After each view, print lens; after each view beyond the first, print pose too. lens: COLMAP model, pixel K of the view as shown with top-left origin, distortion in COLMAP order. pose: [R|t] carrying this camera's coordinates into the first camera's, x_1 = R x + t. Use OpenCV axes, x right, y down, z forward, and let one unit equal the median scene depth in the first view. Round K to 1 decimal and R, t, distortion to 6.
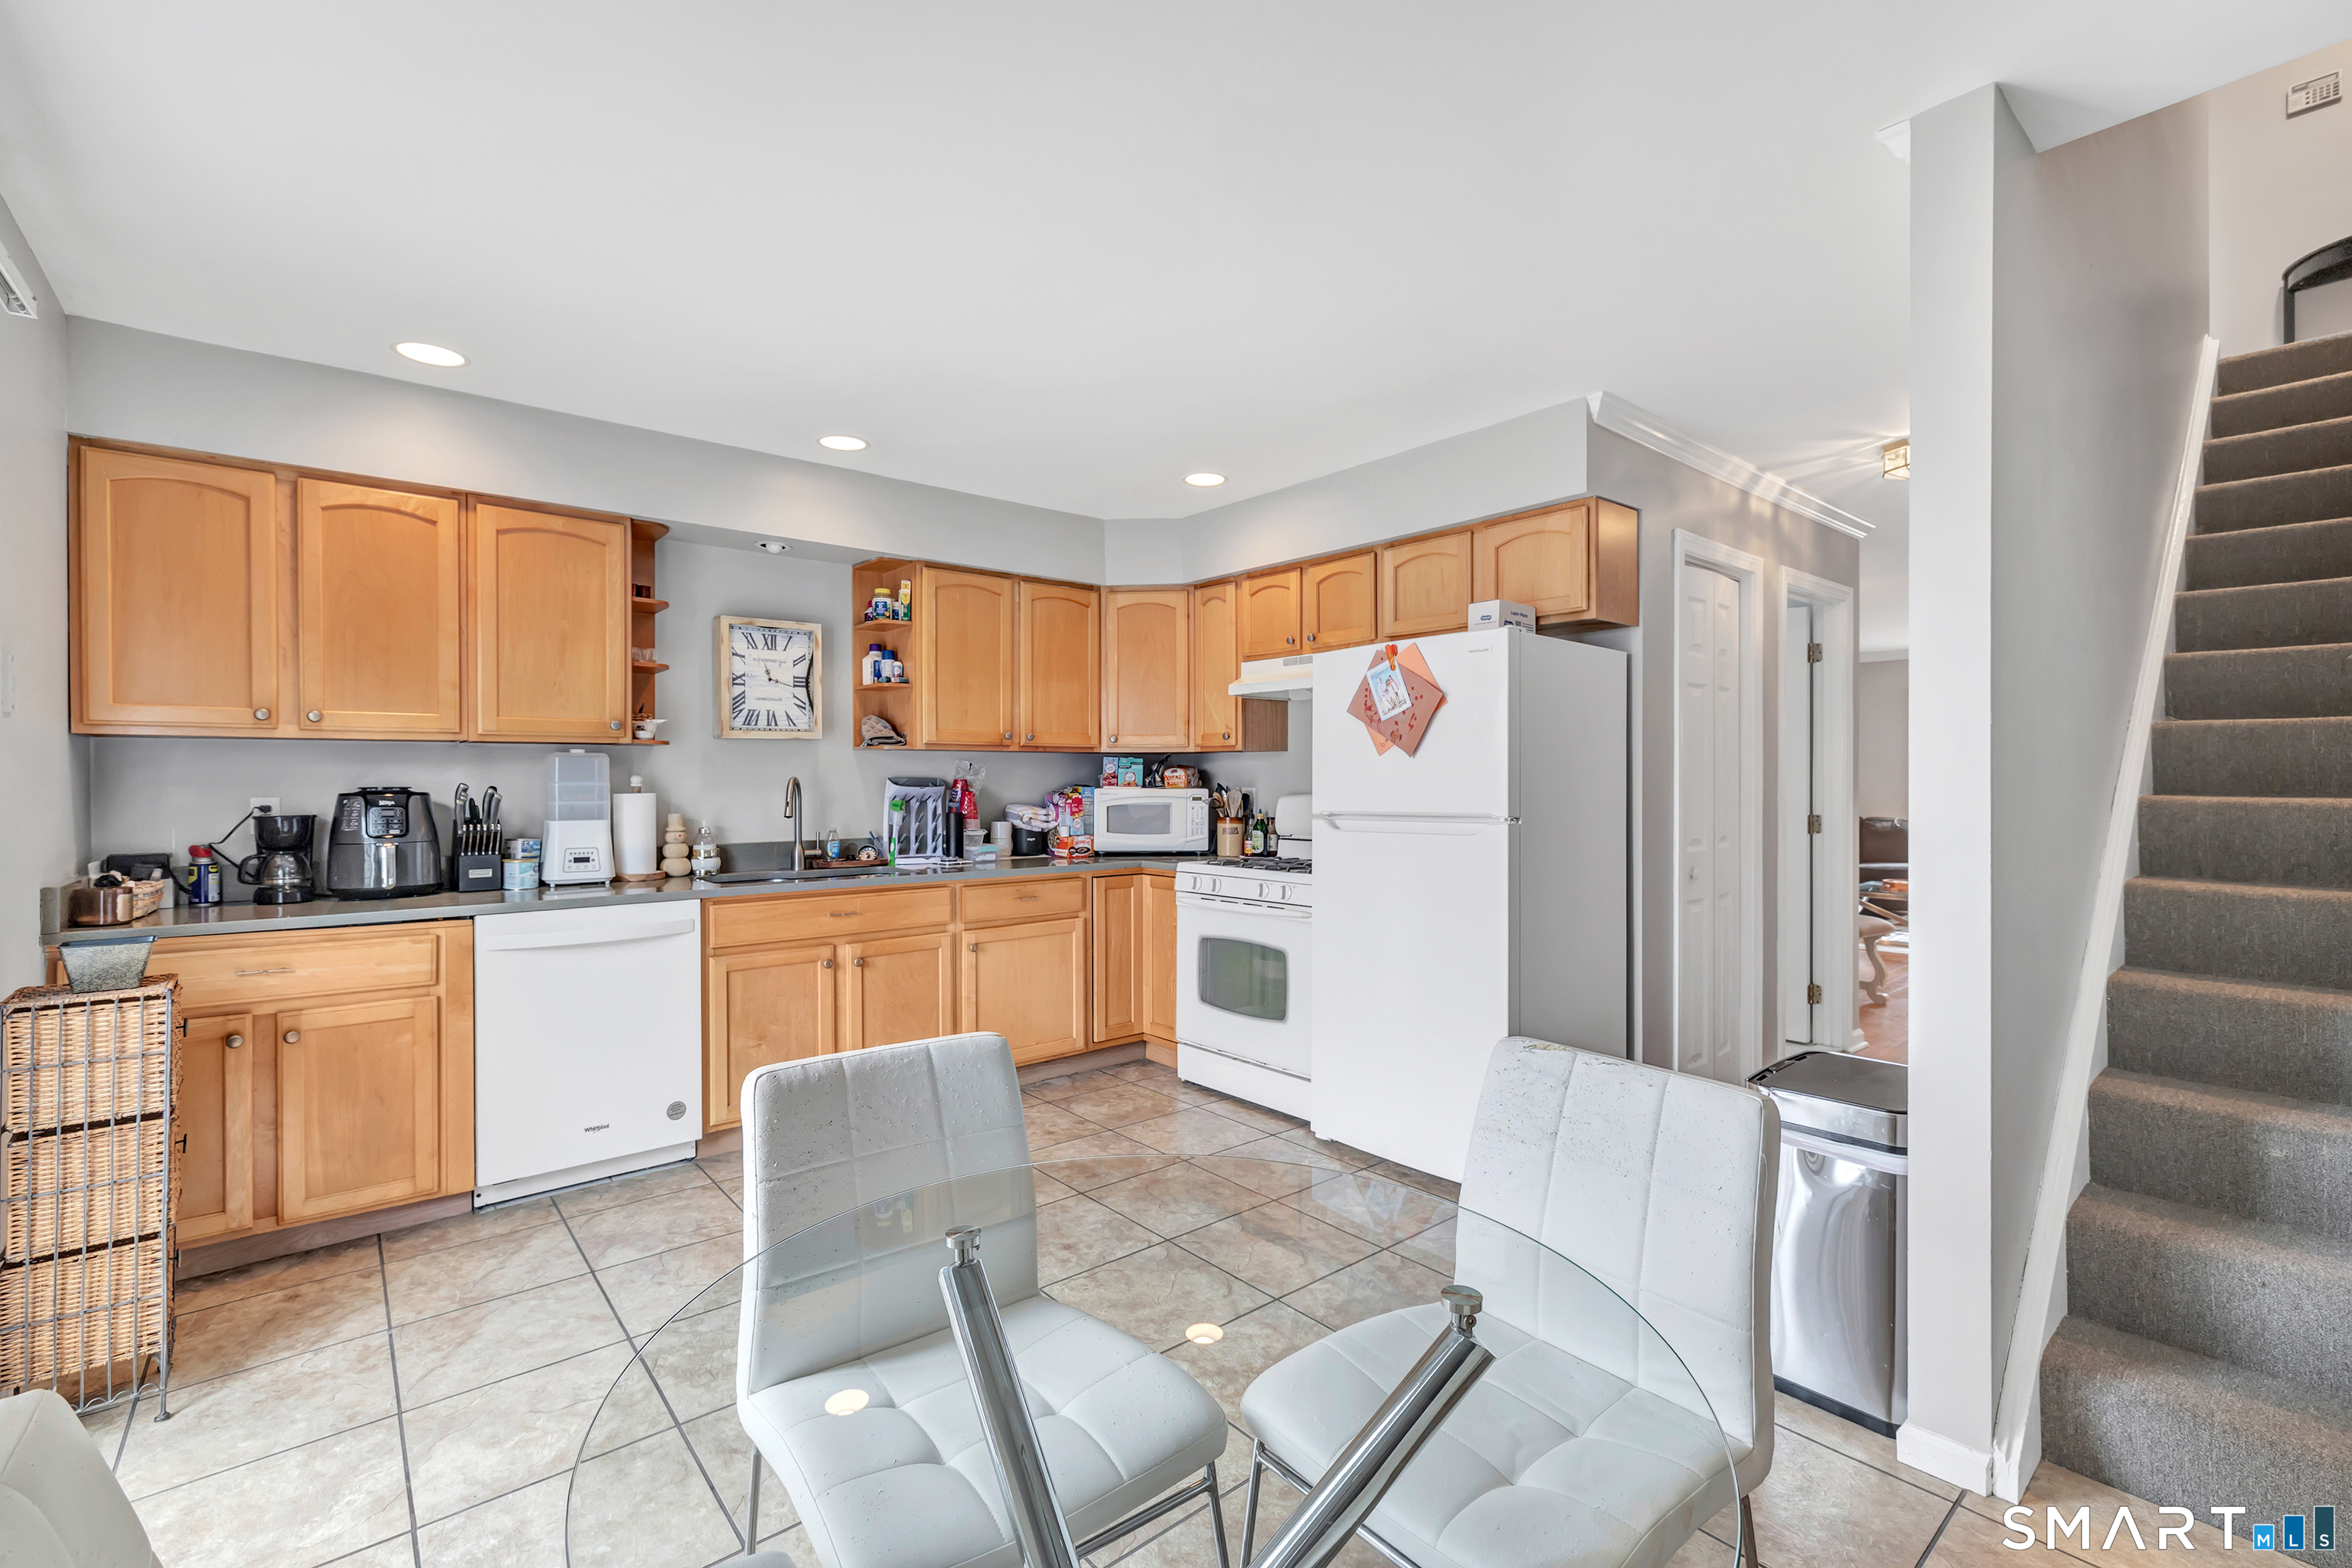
lens RADIAL K [[1041.6, 0, 1171.1], [0, 1041.6, 766.1], [0, 0, 1]] dist [0.002654, 0.000639]
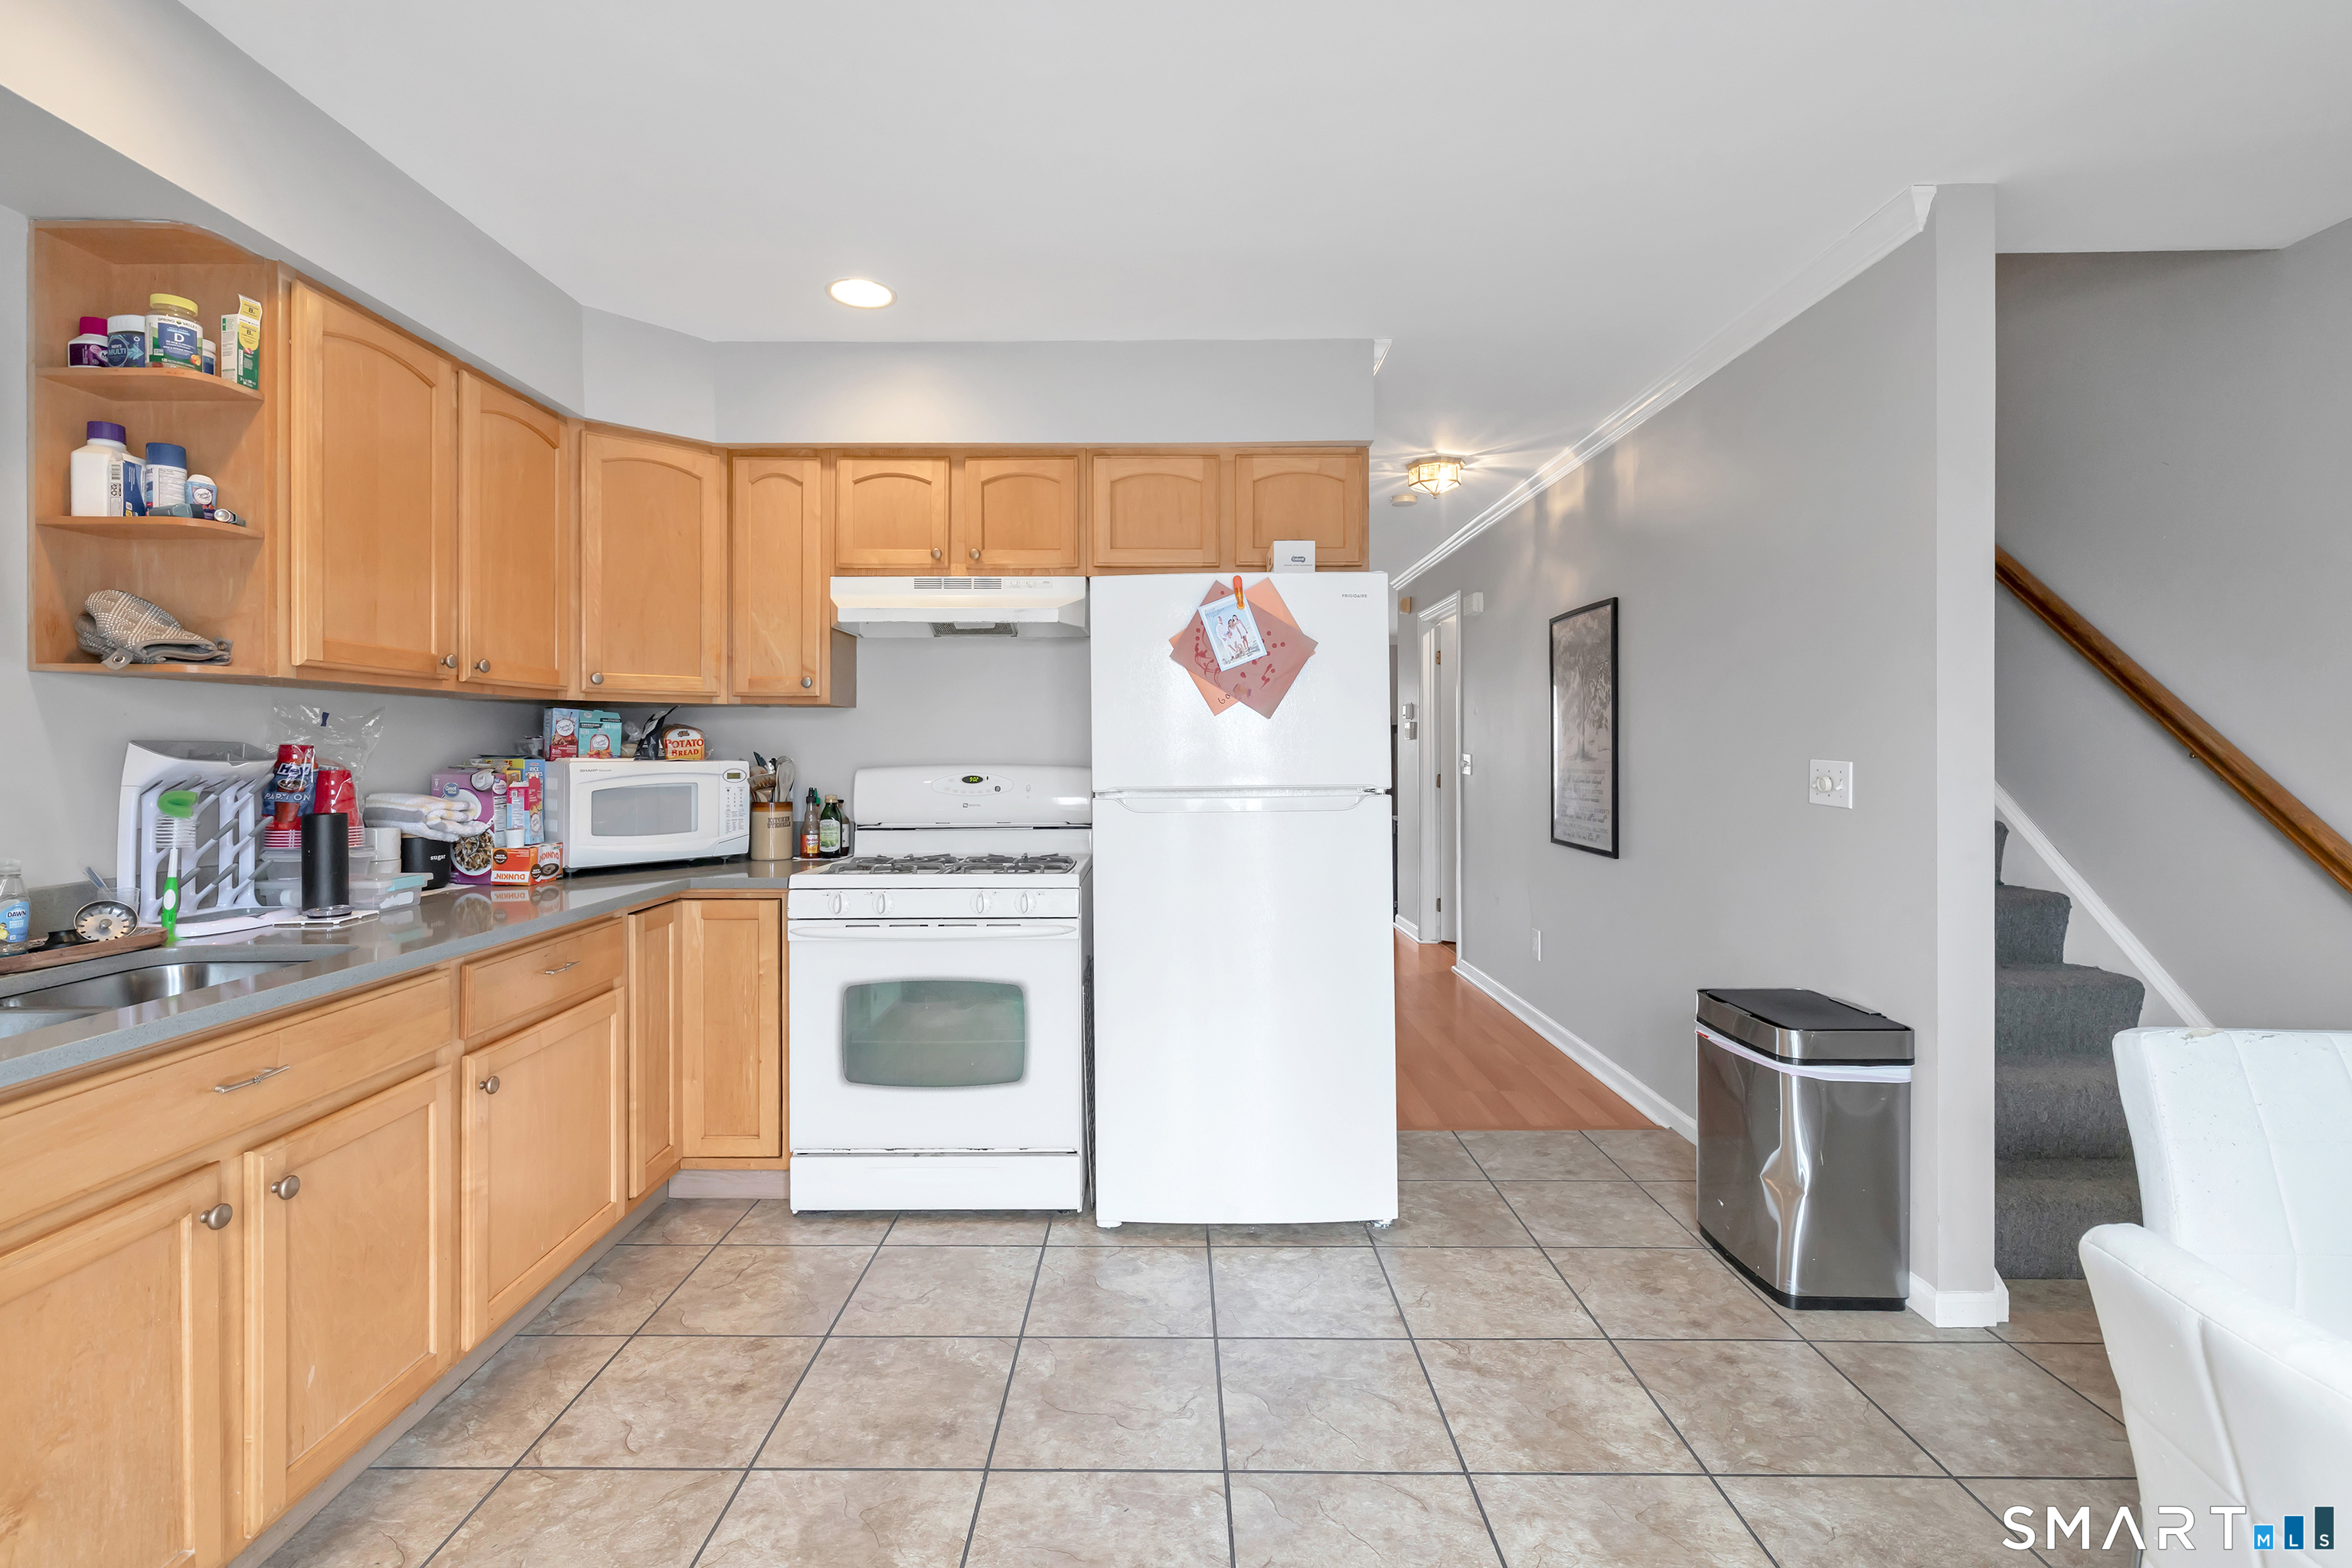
lens RADIAL K [[1049.2, 0, 1151.3], [0, 1049.2, 737.6], [0, 0, 1]] dist [0.000119, -0.000034]
pose [[0.643790, 0.009237, 0.765146, -0.341836], [-0.008958, 0.999950, -0.004535, 0.008745], [-0.765149, -0.003934, 0.643841, 0.409318]]
